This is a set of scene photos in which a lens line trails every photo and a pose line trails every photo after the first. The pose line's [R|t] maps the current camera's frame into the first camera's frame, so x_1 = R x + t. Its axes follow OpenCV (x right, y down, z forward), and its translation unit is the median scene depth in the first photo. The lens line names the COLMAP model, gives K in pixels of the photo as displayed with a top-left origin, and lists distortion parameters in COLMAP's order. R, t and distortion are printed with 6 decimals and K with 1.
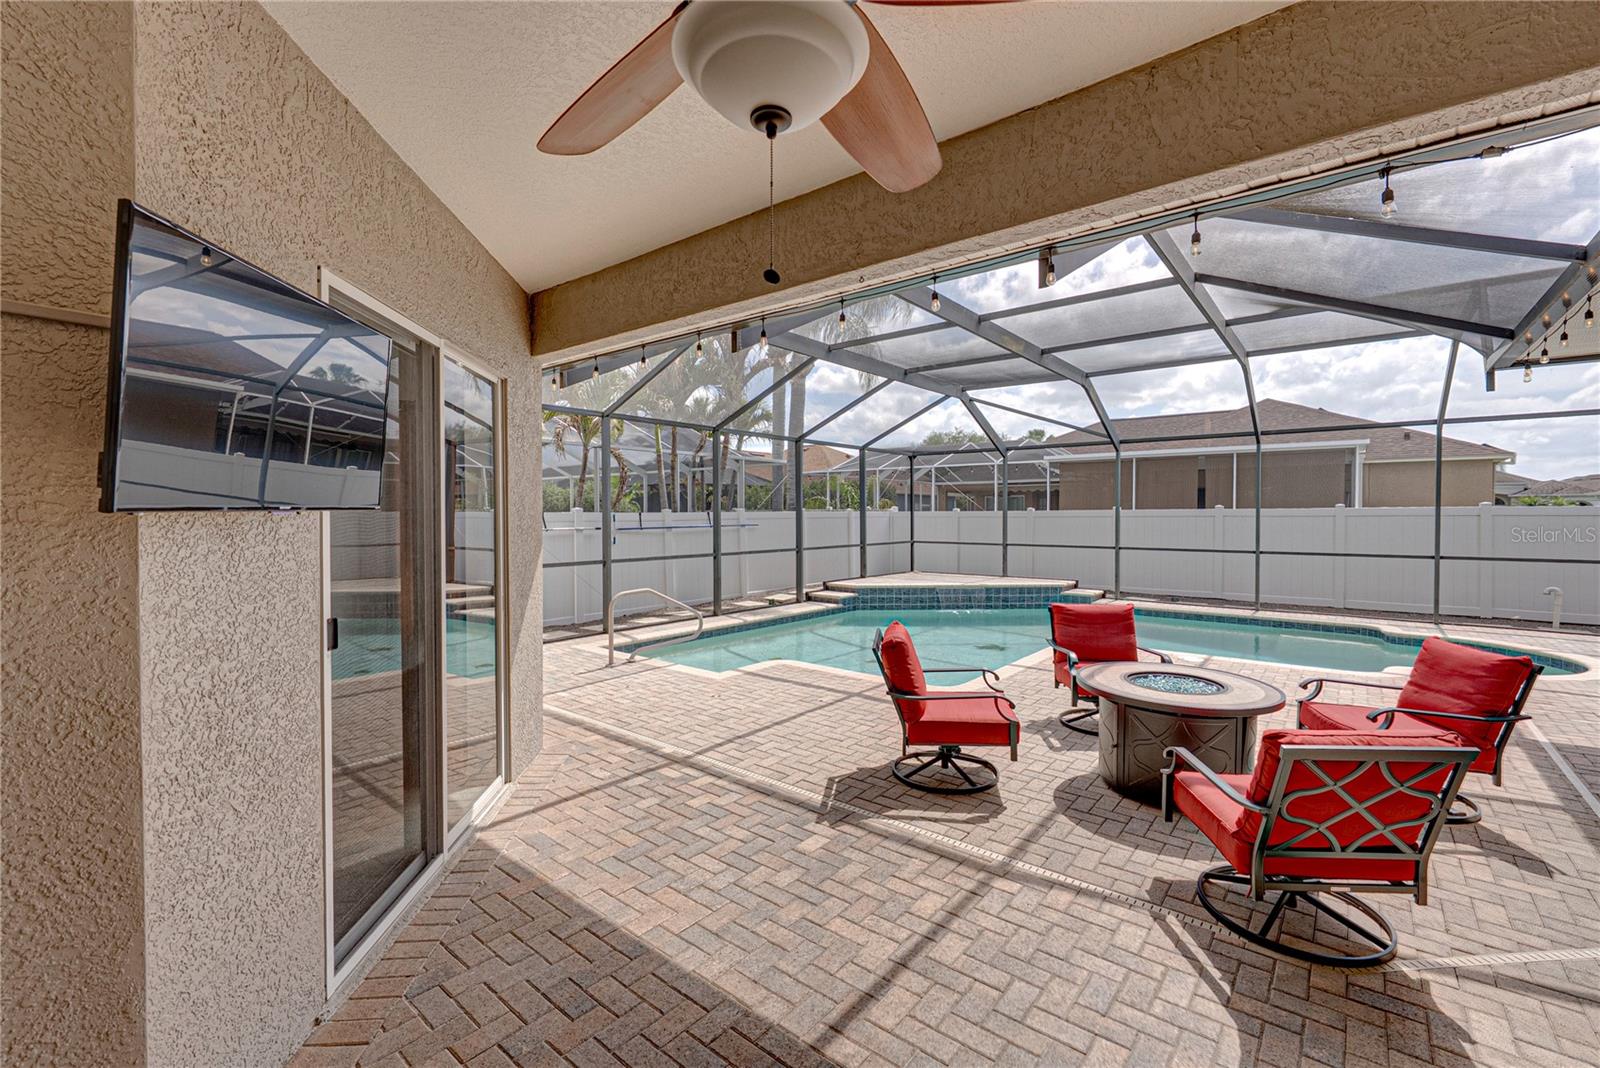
lens RADIAL K [[708.8, 0, 762.0], [0, 708.8, 519.0], [0, 0, 1]] dist [-0.012674, -0.000020]
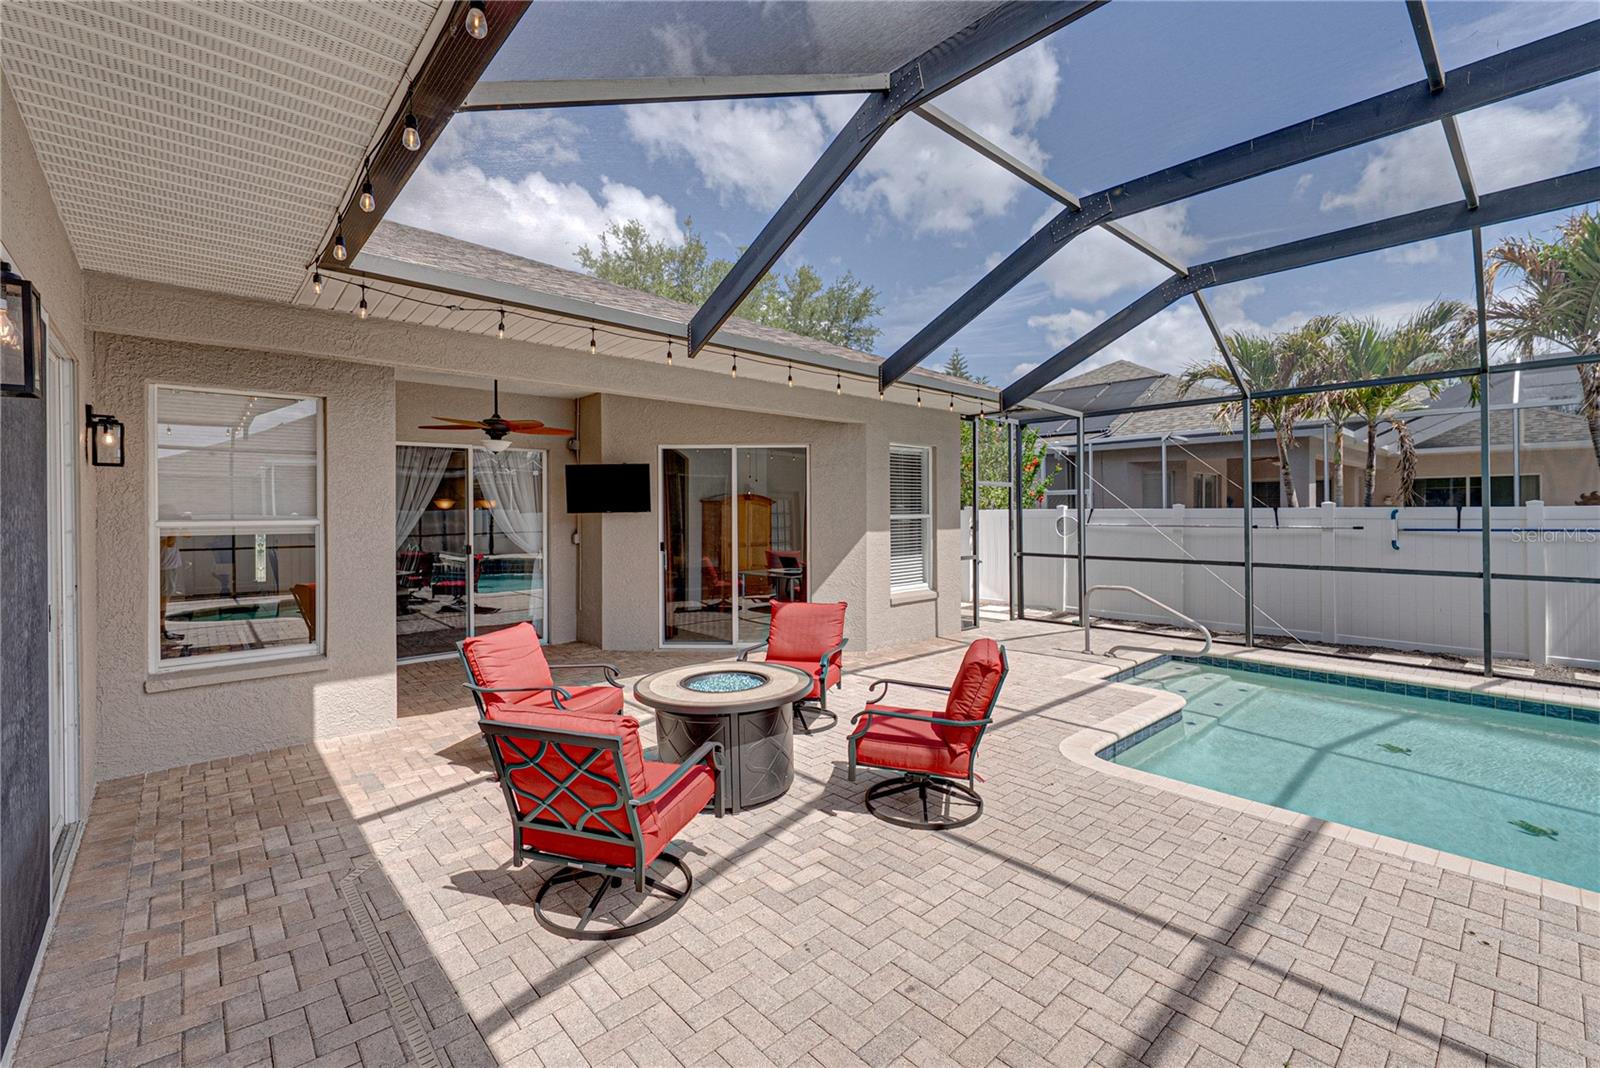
lens RADIAL K [[676.5, 0, 820.7], [0, 676.5, 513.2], [0, 0, 1]] dist [0.020112, -0.002805]
pose [[-0.078854, 0.007111, -0.996861, 0.505896], [-0.000256, 0.999974, 0.007154, -0.007177], [0.996886, 0.000819, -0.078850, 0.420423]]
